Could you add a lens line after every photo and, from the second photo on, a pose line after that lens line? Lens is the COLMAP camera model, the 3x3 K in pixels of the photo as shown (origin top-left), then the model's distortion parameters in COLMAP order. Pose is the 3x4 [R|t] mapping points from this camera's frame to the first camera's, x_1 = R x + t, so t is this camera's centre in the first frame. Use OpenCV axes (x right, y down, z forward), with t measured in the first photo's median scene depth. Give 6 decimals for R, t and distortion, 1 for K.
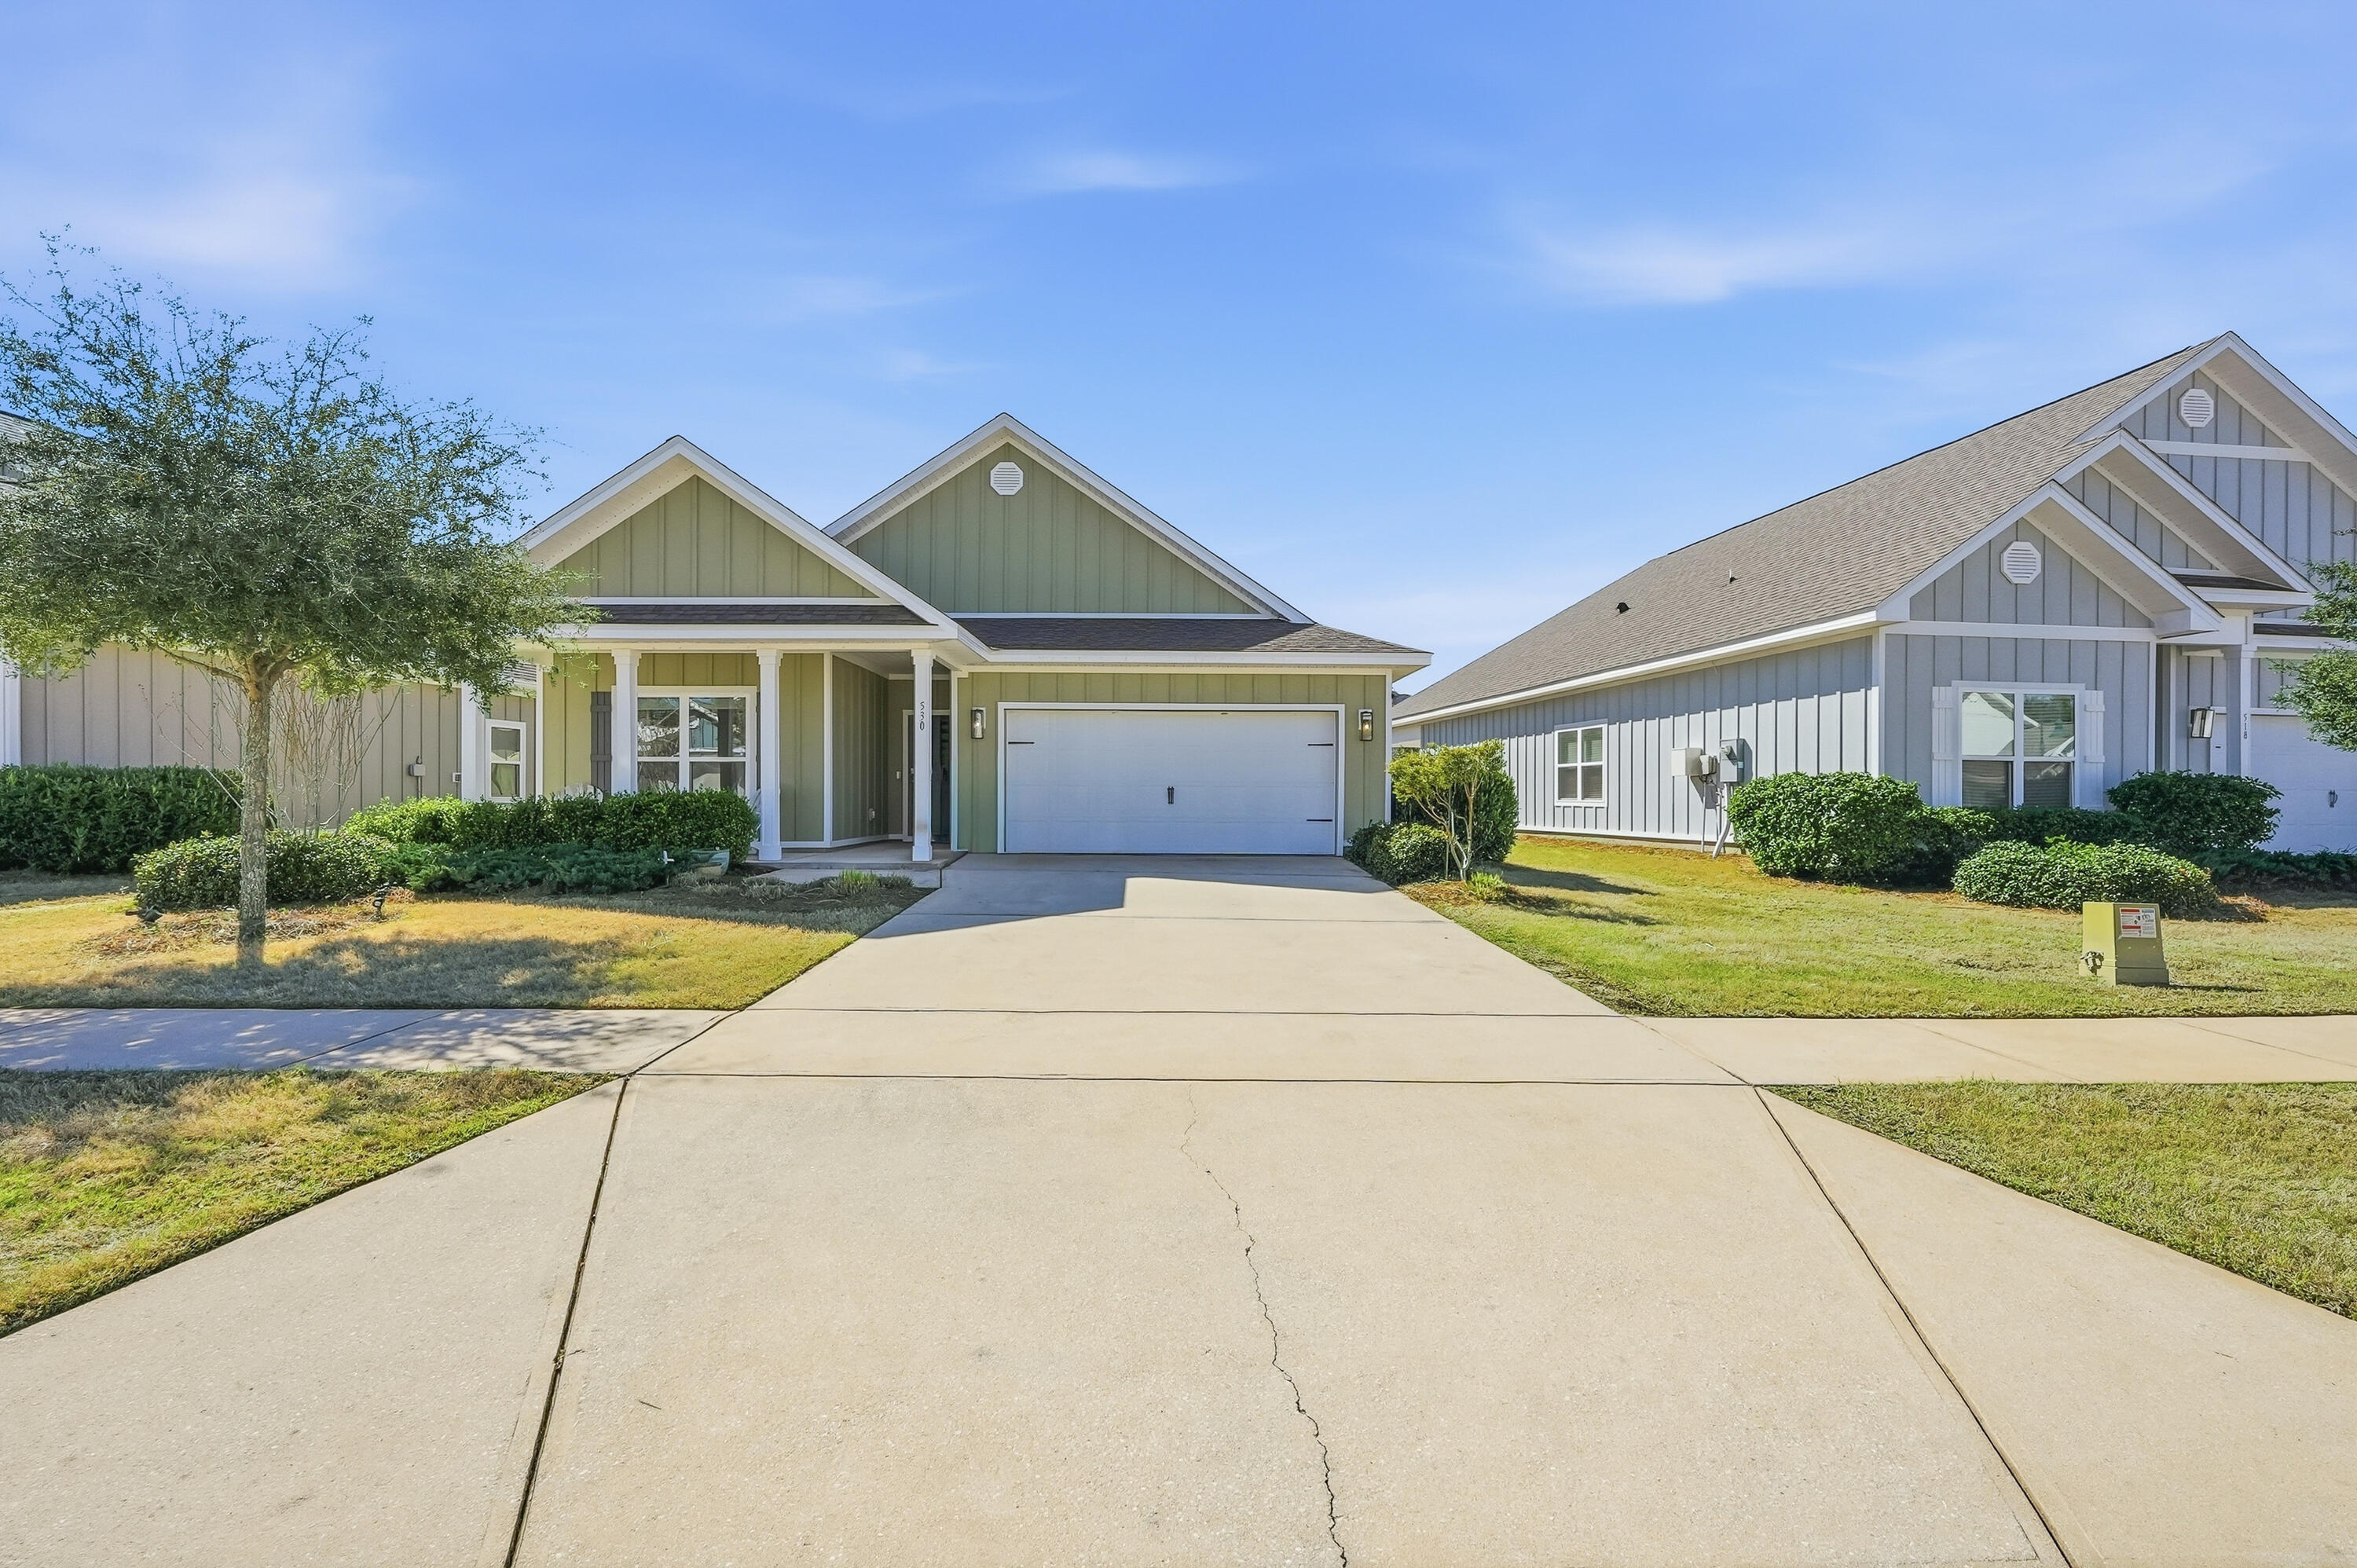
lens RADIAL K [[1005.0, 0, 1178.4], [0, 1005.0, 793.9], [0, 0, 1]] dist [0.003425, 0.001383]
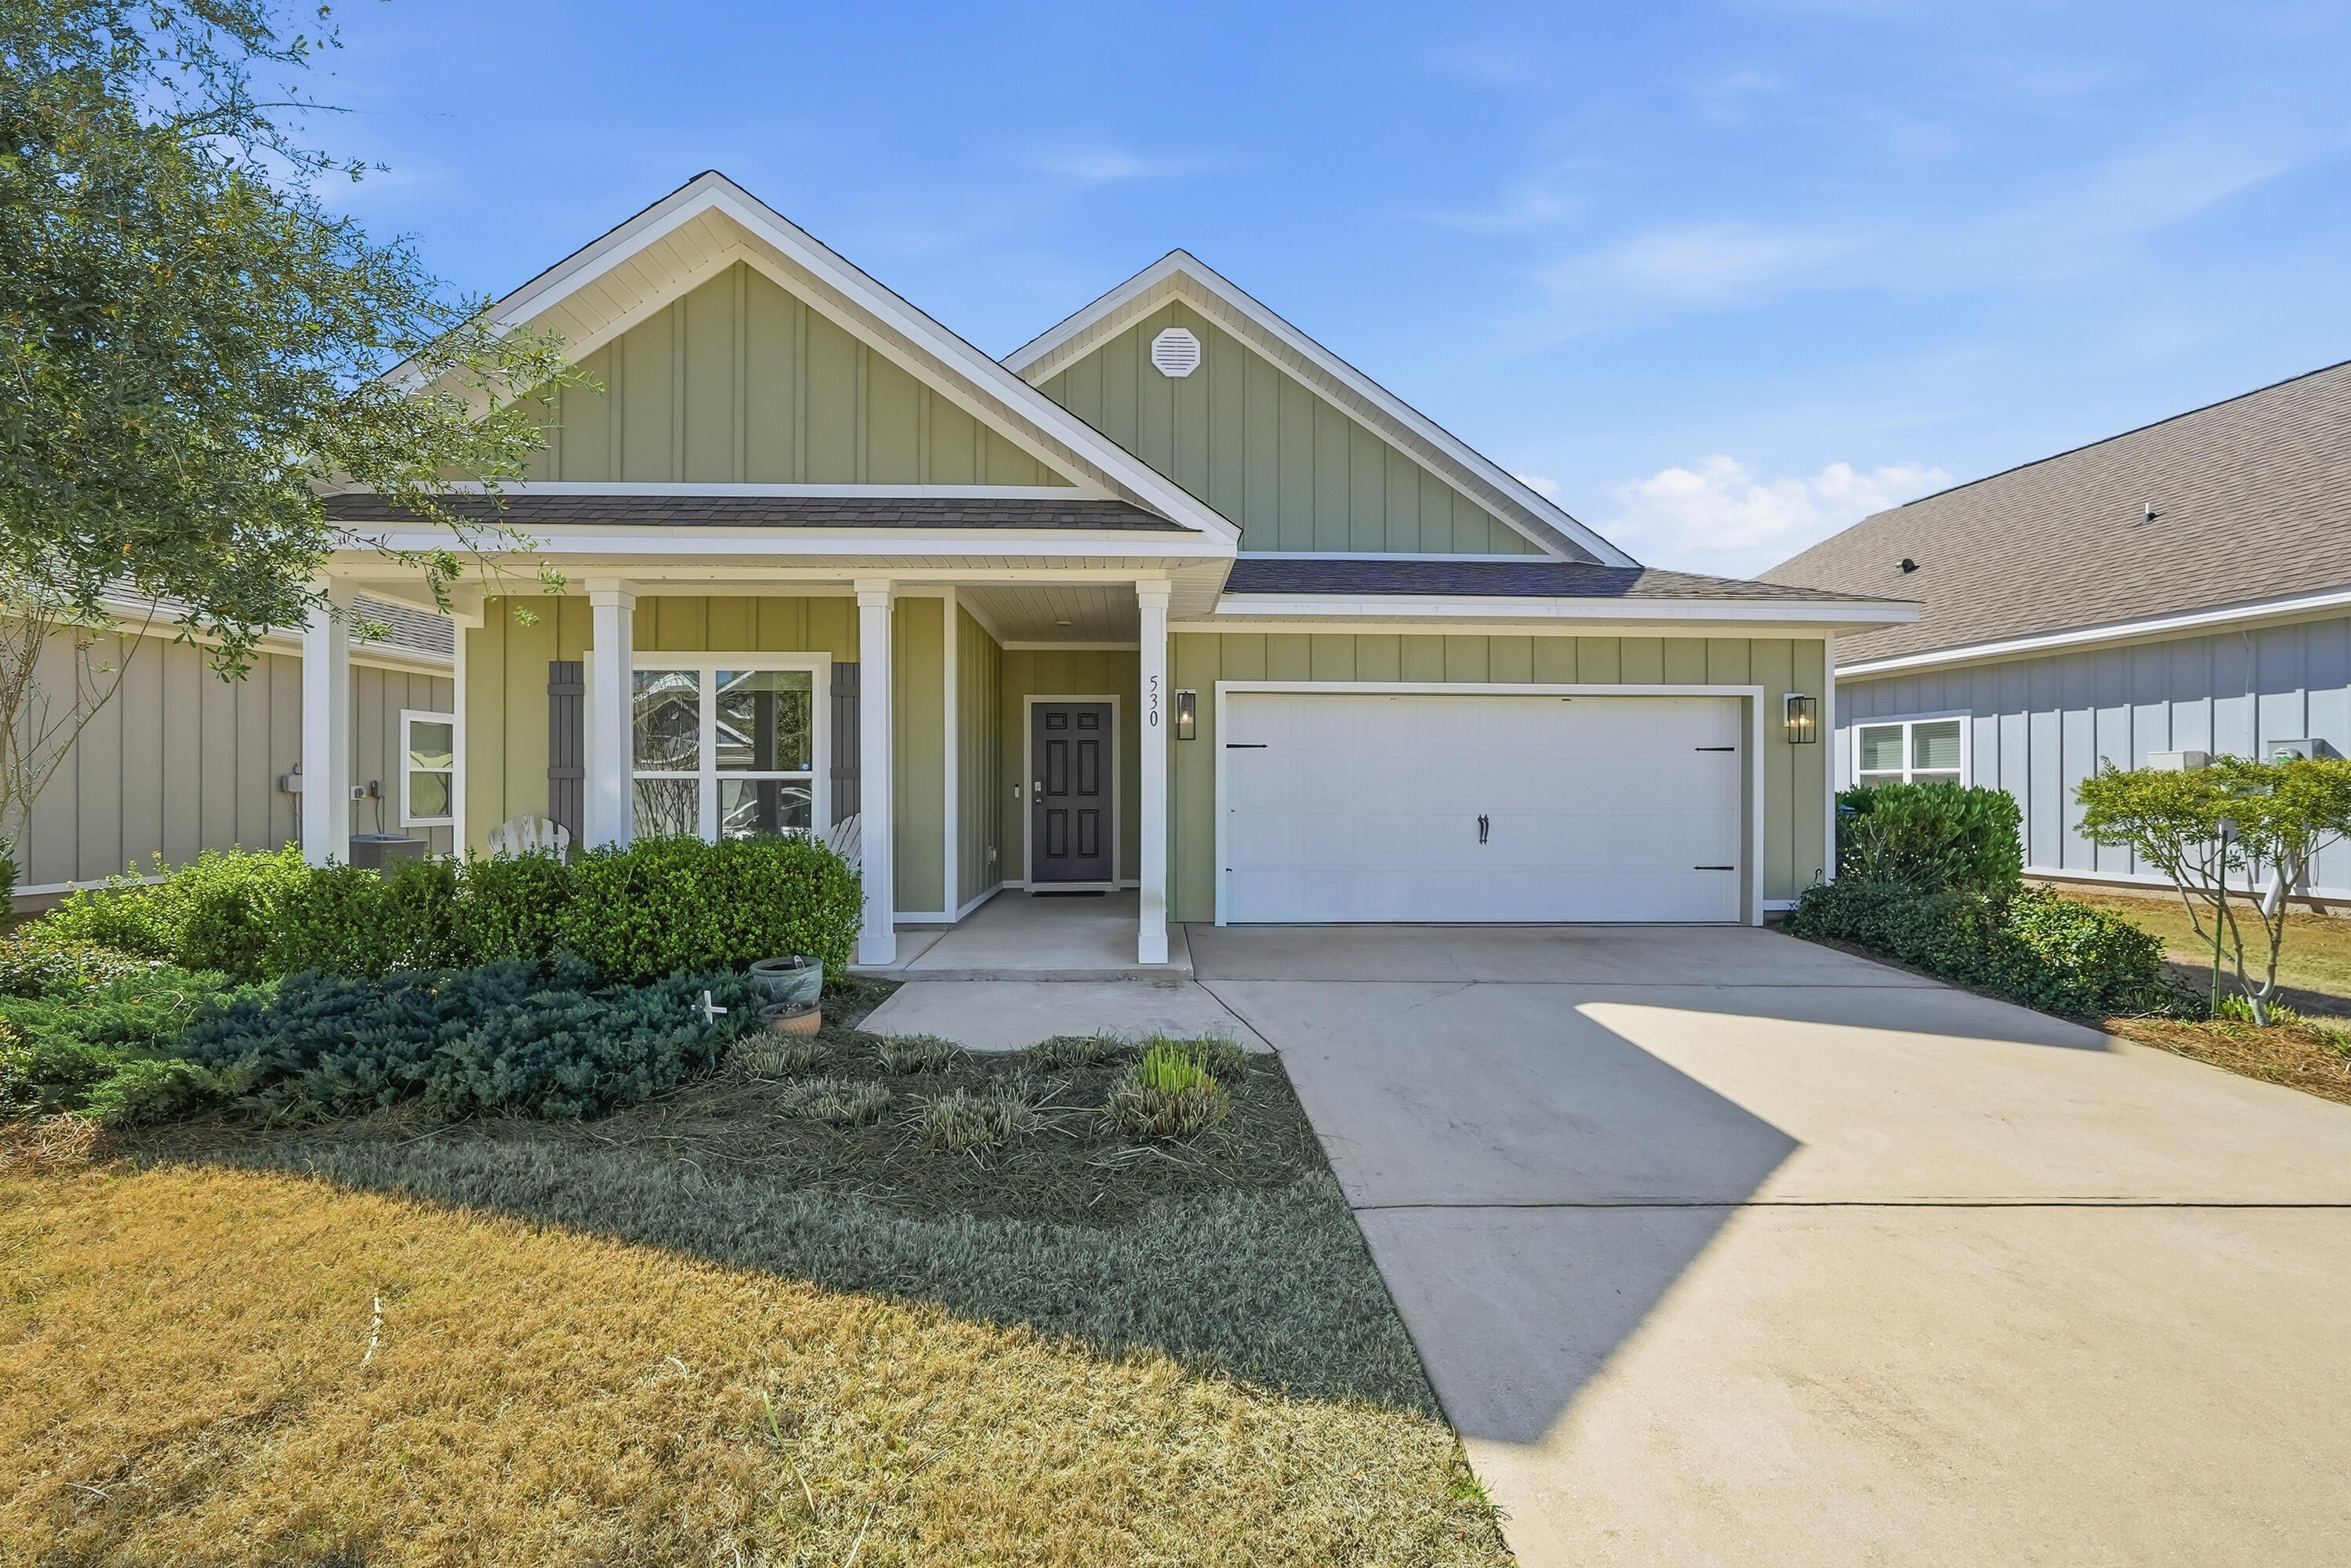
lens RADIAL K [[965.5, 0, 1158.6], [0, 965.5, 781.3], [0, 0, 1]] dist [0.000797, 0.000969]
pose [[0.999566, -0.001954, 0.029394, -0.250133], [0.002015, 0.999996, -0.002045, -0.029975], [-0.029389, 0.002104, 0.999566, 0.436169]]
